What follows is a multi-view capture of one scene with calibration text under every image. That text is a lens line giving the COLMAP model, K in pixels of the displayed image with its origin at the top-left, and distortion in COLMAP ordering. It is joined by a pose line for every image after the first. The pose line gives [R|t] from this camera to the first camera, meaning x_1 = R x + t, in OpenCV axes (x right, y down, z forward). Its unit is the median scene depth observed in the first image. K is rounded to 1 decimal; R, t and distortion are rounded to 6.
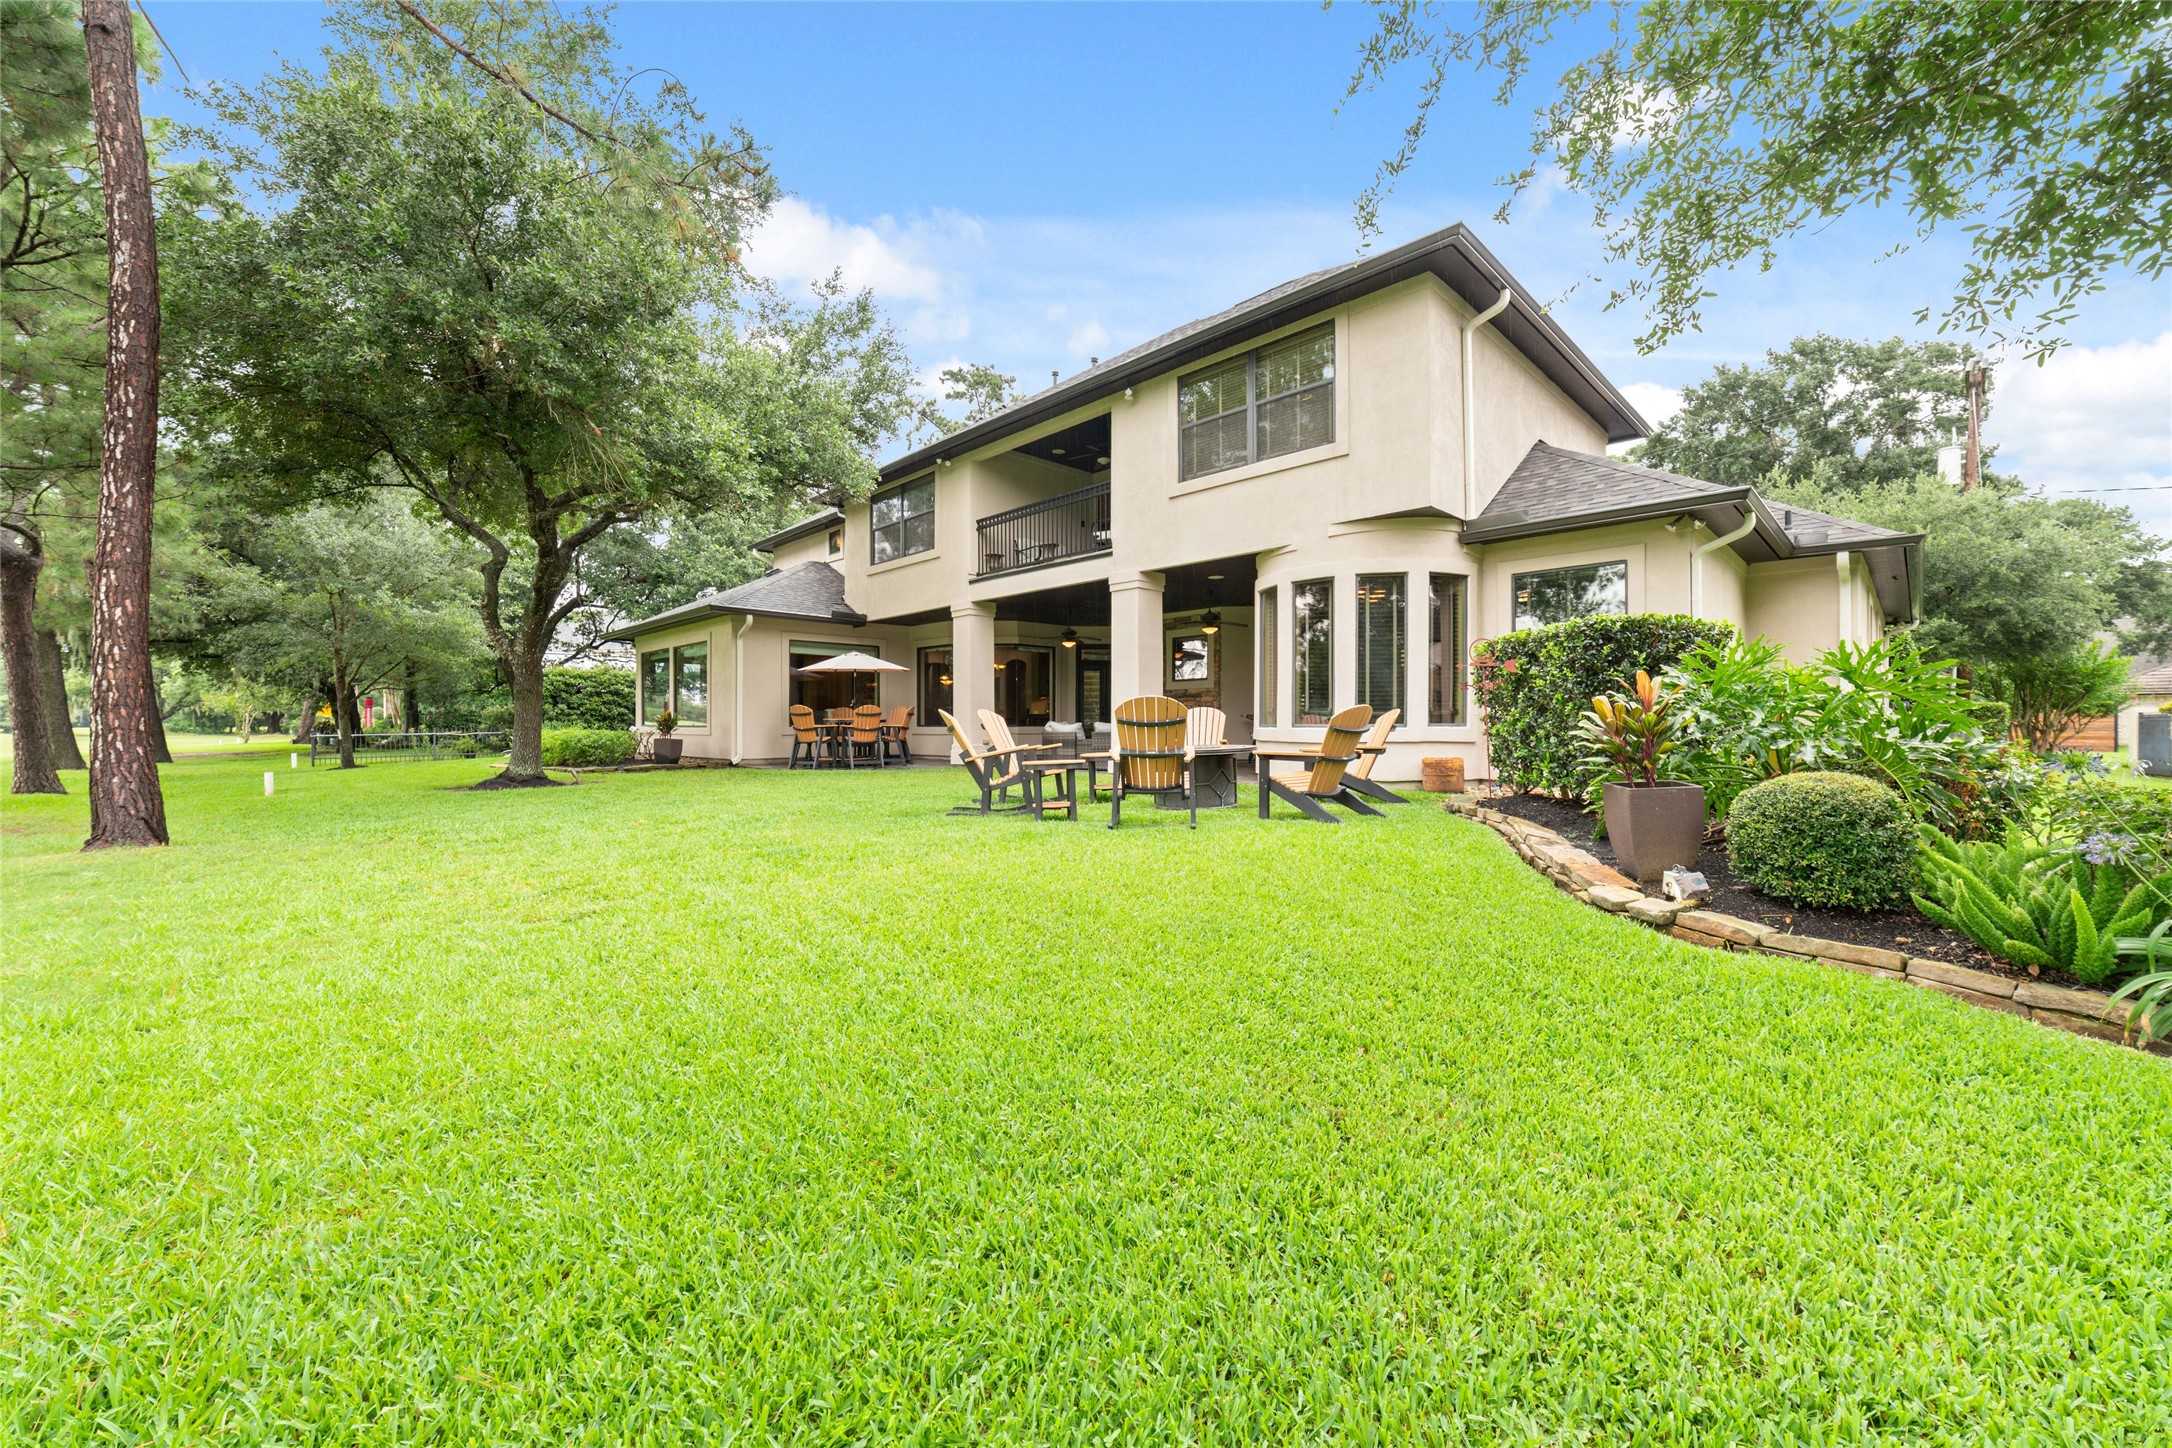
lens RADIAL K [[825.8, 0, 1091.9], [0, 825.8, 724.3], [0, 0, 1]] dist [-0.012303, 0.002270]
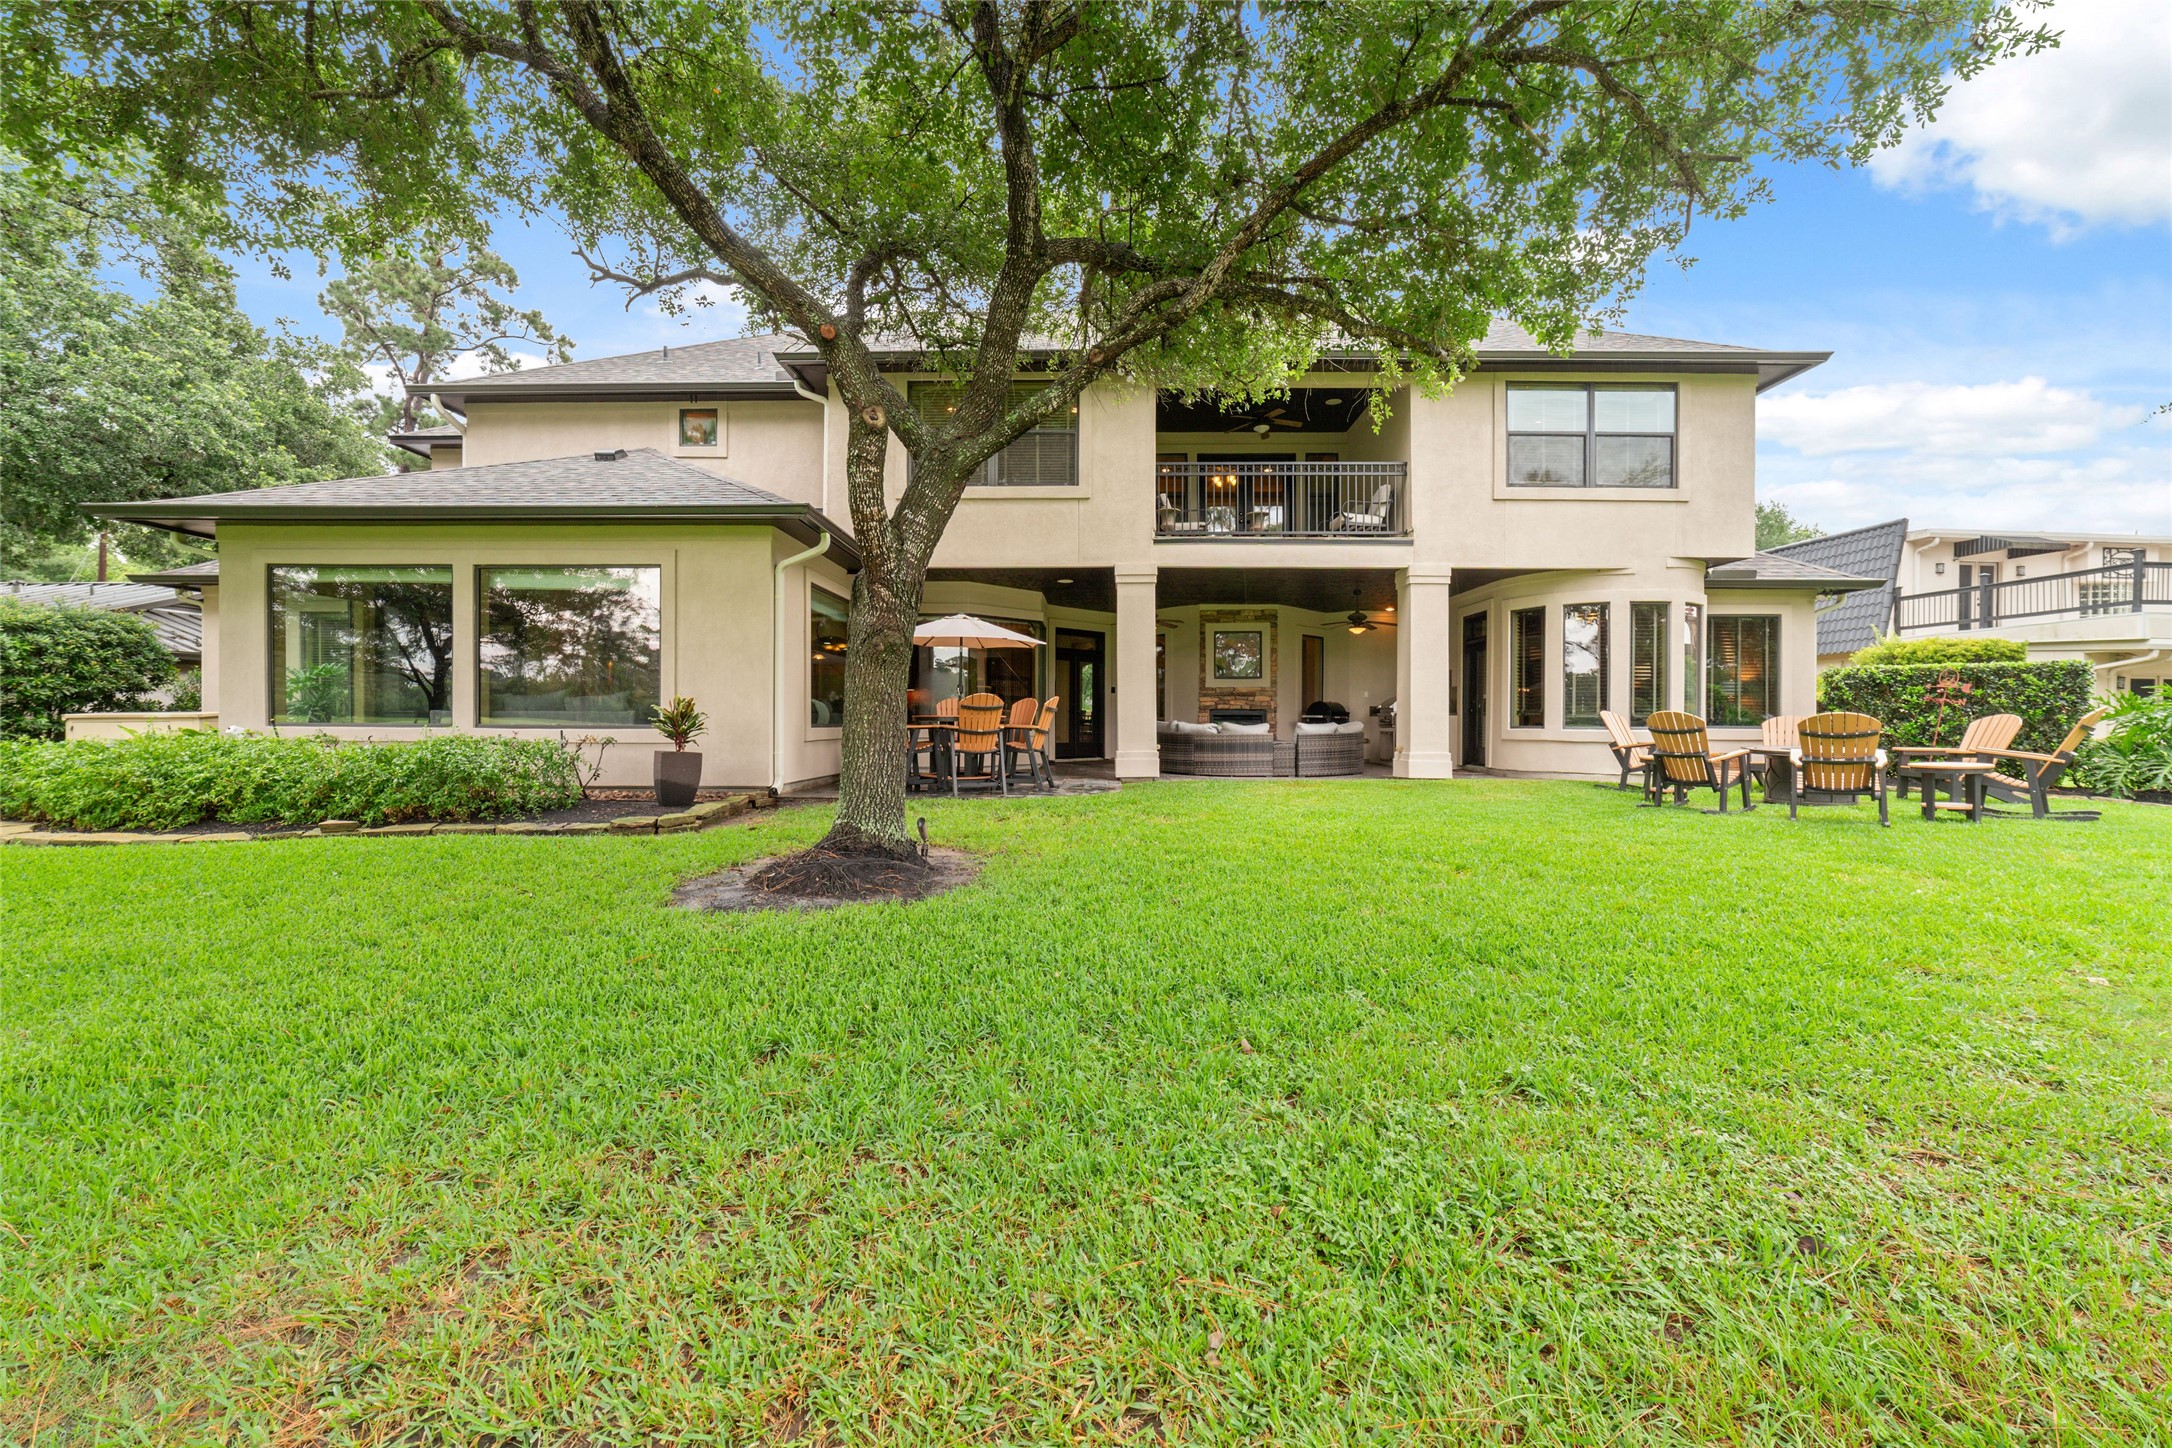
lens RADIAL K [[825.8, 0, 1085.3], [0, 825.8, 723.2], [0, 0, 1]] dist [-0.012303, 0.002270]
pose [[0.709940, -0.000979, 0.704261, -0.951941], [-0.007772, 0.999927, 0.009225, -0.010745], [-0.704219, -0.012023, 0.709881, 0.640586]]
